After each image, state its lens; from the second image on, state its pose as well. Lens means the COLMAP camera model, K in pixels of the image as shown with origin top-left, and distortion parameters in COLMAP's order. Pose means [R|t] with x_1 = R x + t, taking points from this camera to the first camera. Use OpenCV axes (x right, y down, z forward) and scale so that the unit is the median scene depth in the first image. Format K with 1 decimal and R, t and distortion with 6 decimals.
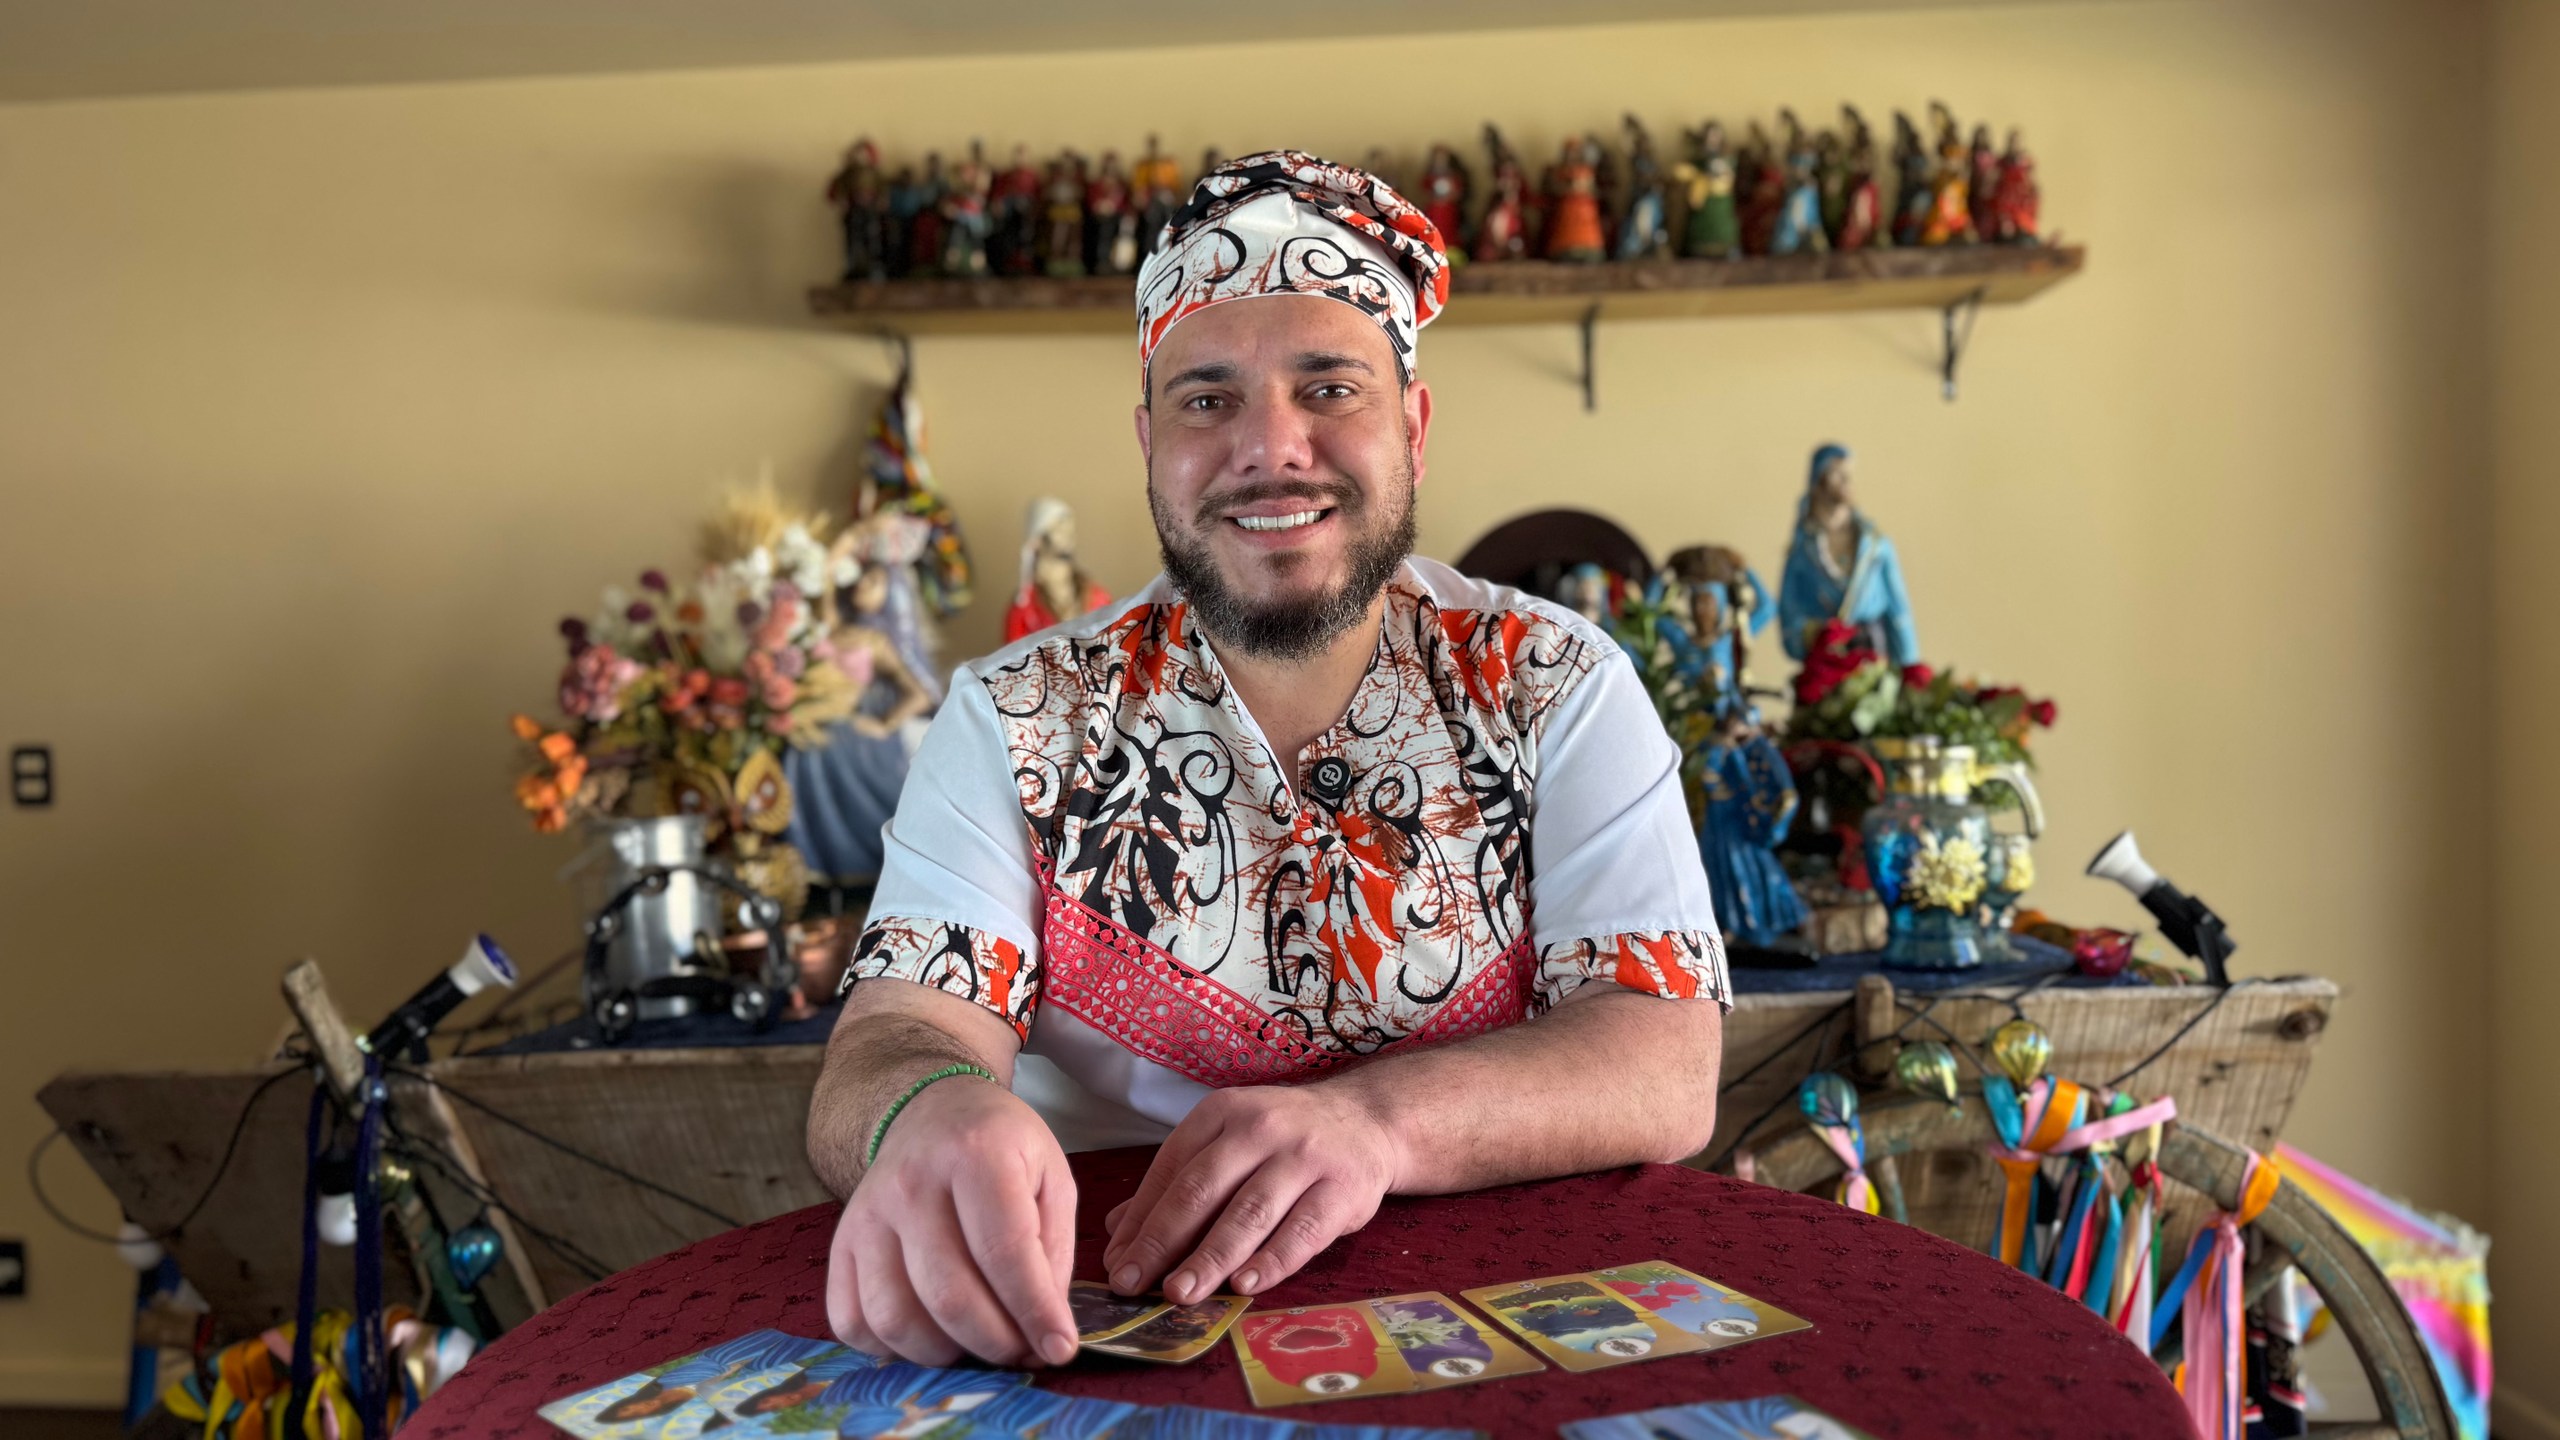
lens RADIAL K [[1757.8, 0, 1291.8], [0, 1757.8, 717.9], [0, 0, 1]] dist [0.039952, -0.078053]
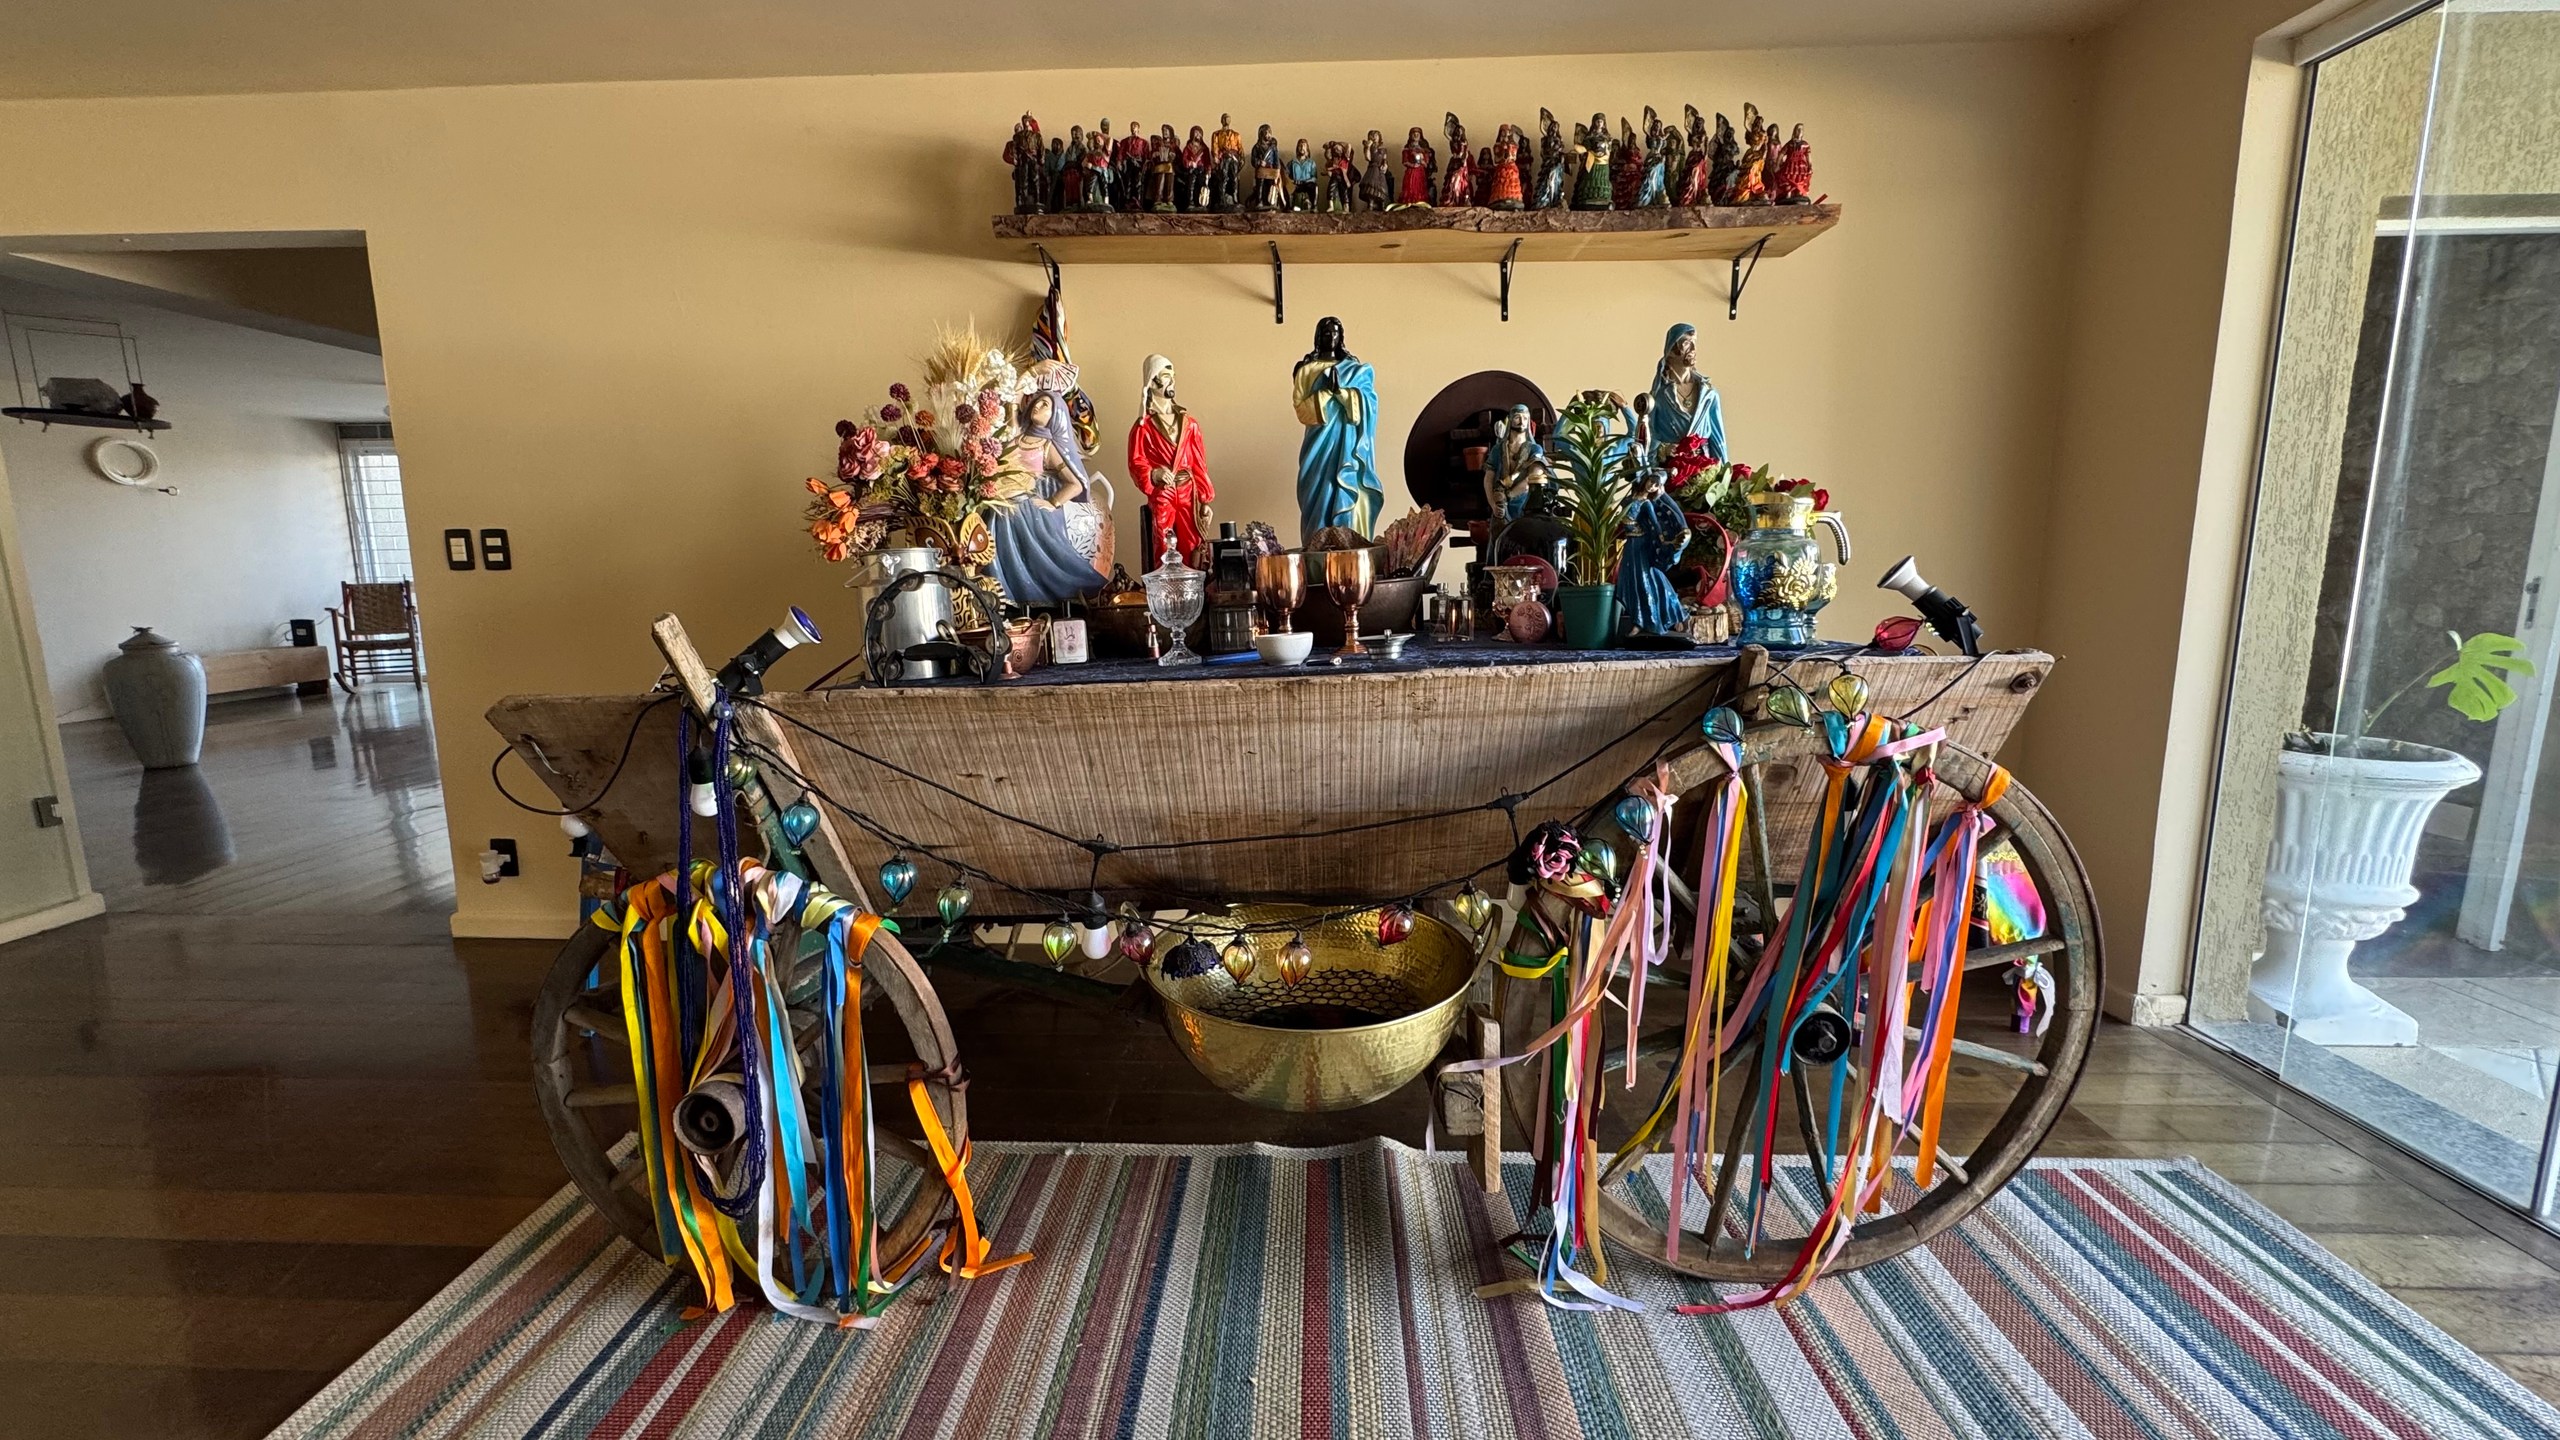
lens RADIAL K [[1003.2, 0, 1286.1], [0, 1003.2, 709.6], [0, 0, 1]] dist [-0.015425, 0.000001]
pose [[0.999466, 0.009493, 0.031254, -0.070883], [-0.013533, 0.991198, 0.131695, 0.078590], [-0.029729, -0.132048, 0.990797, 0.146082]]
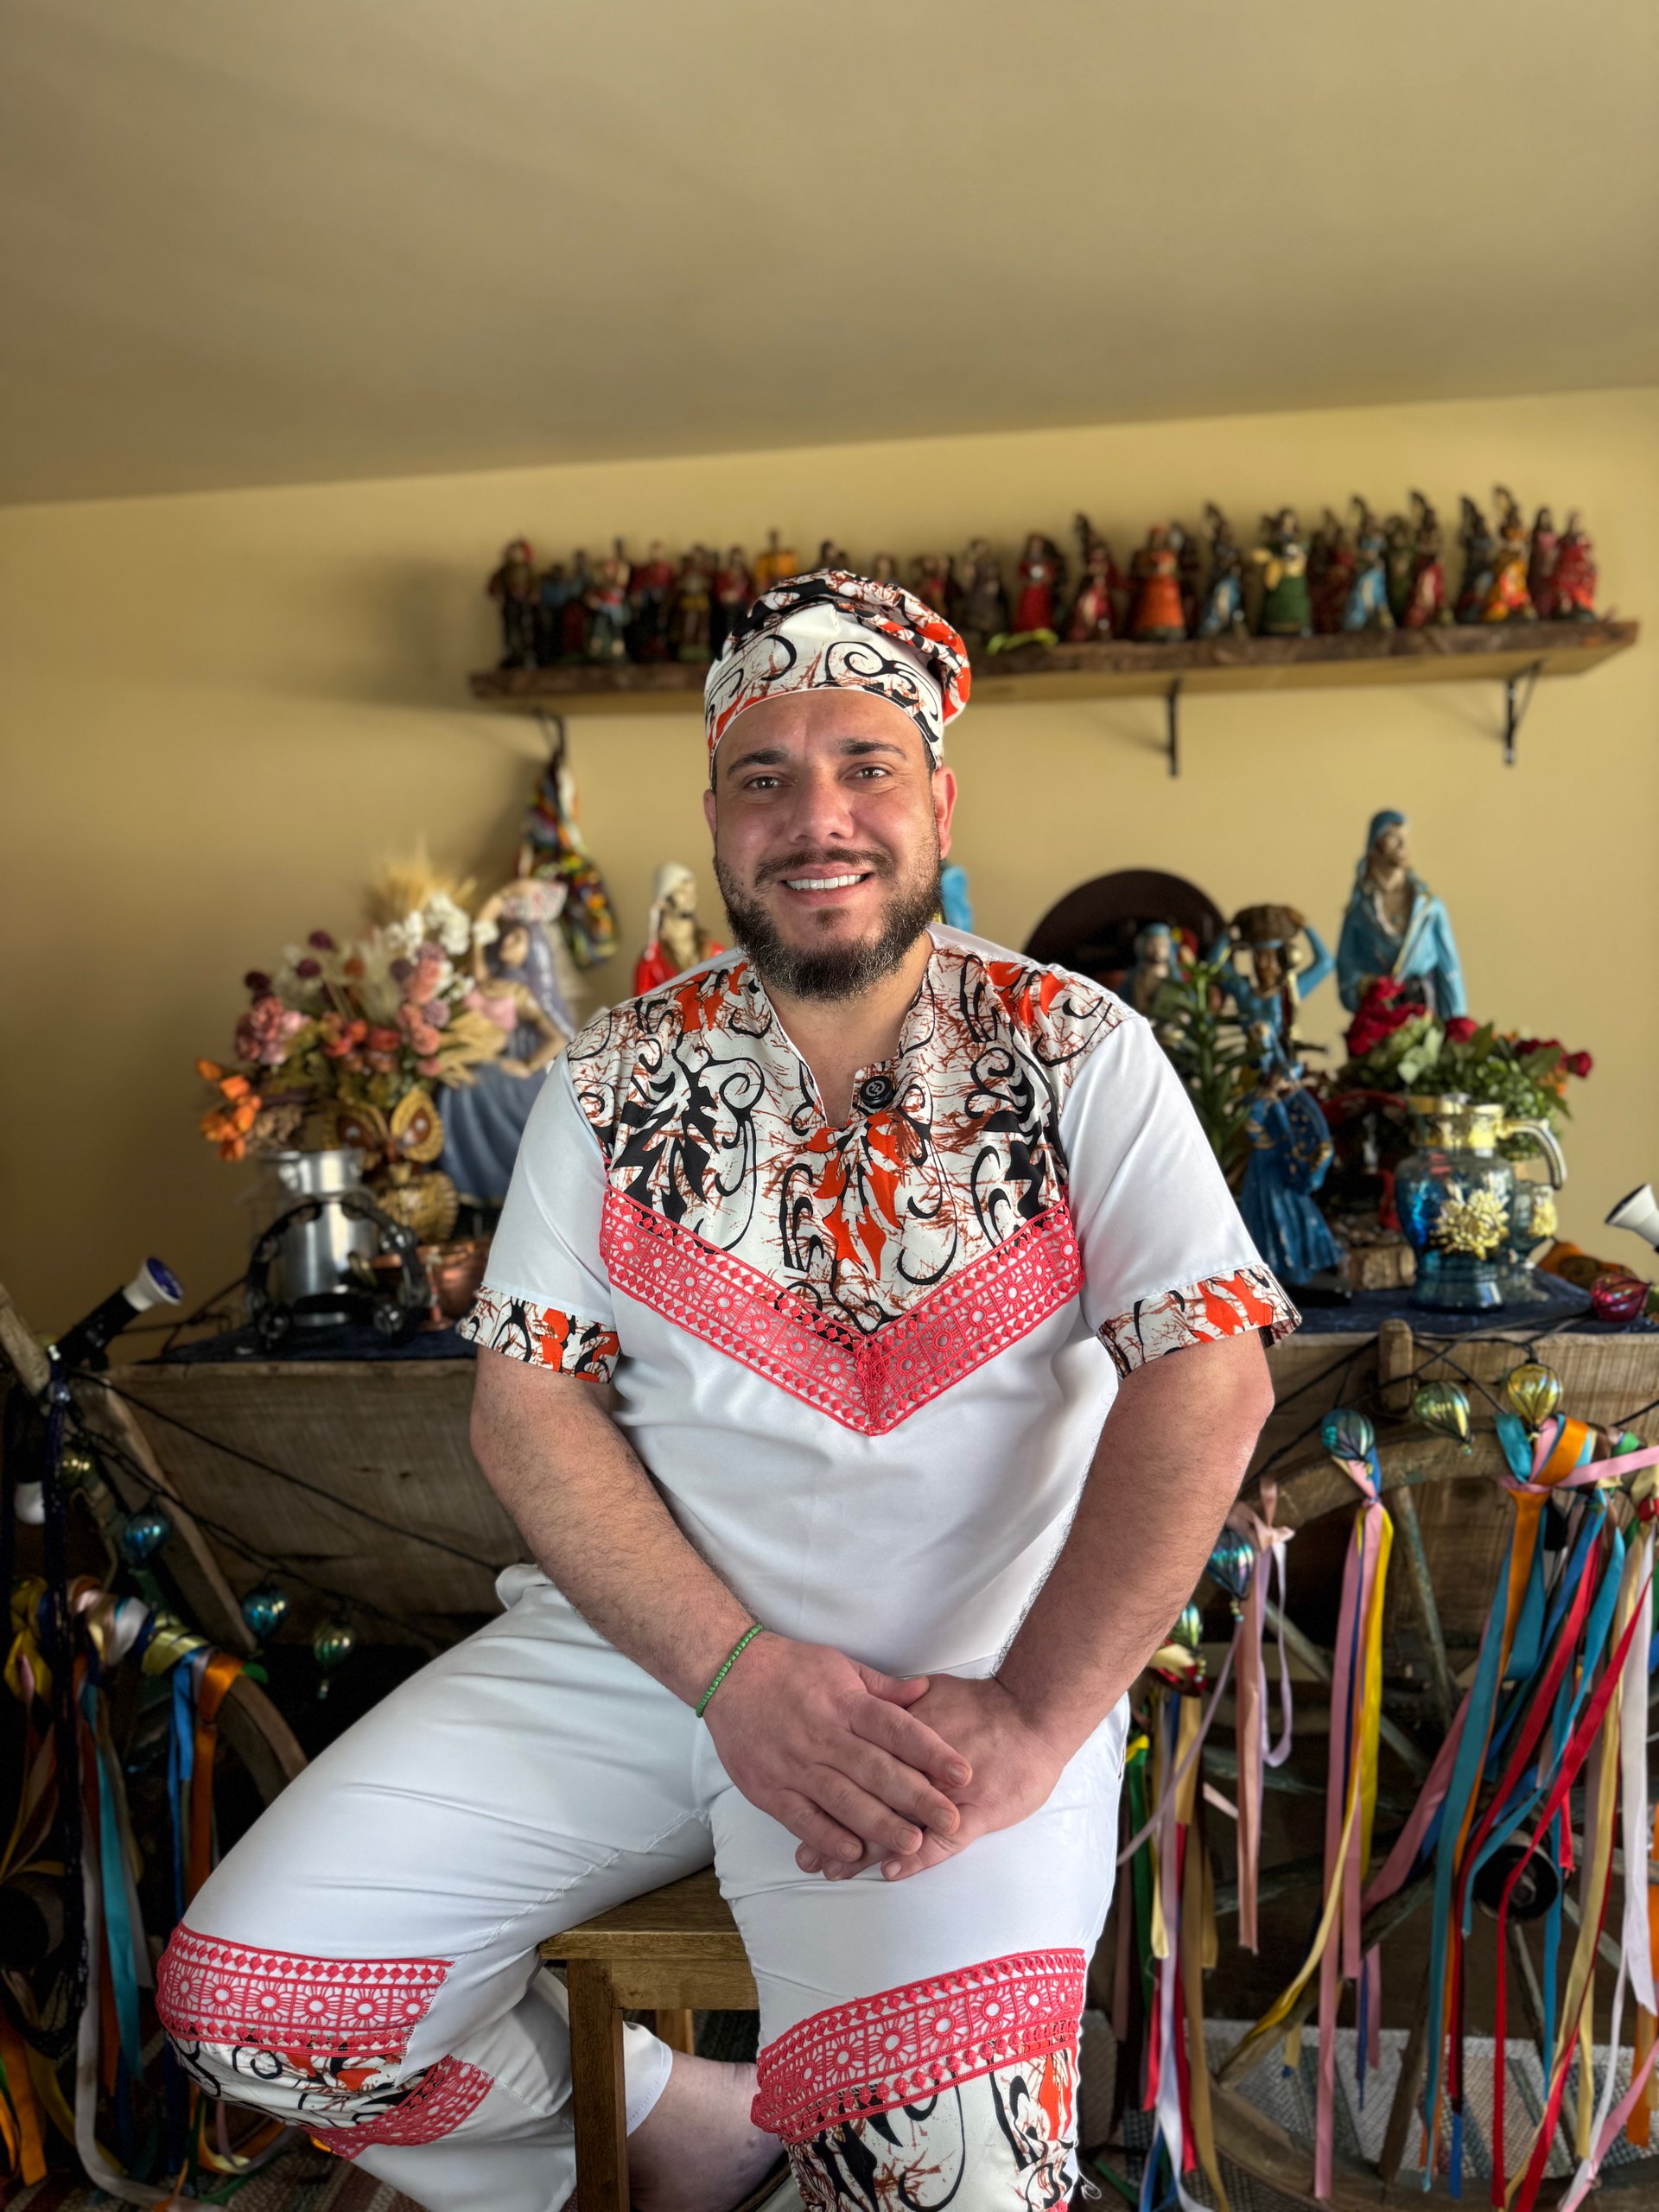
lens RADIAL K [[1527.4, 0, 829.5], [0, 1527.4, 1106.0], [0, 0, 1]] dist [0.000367, -0.008967]
pose [[0.997147, 0.008417, -0.075019, 0.044852], [-0.004870, 0.998867, 0.047338, -0.021572], [0.075333, -0.046837, 0.996058, 0.043628]]
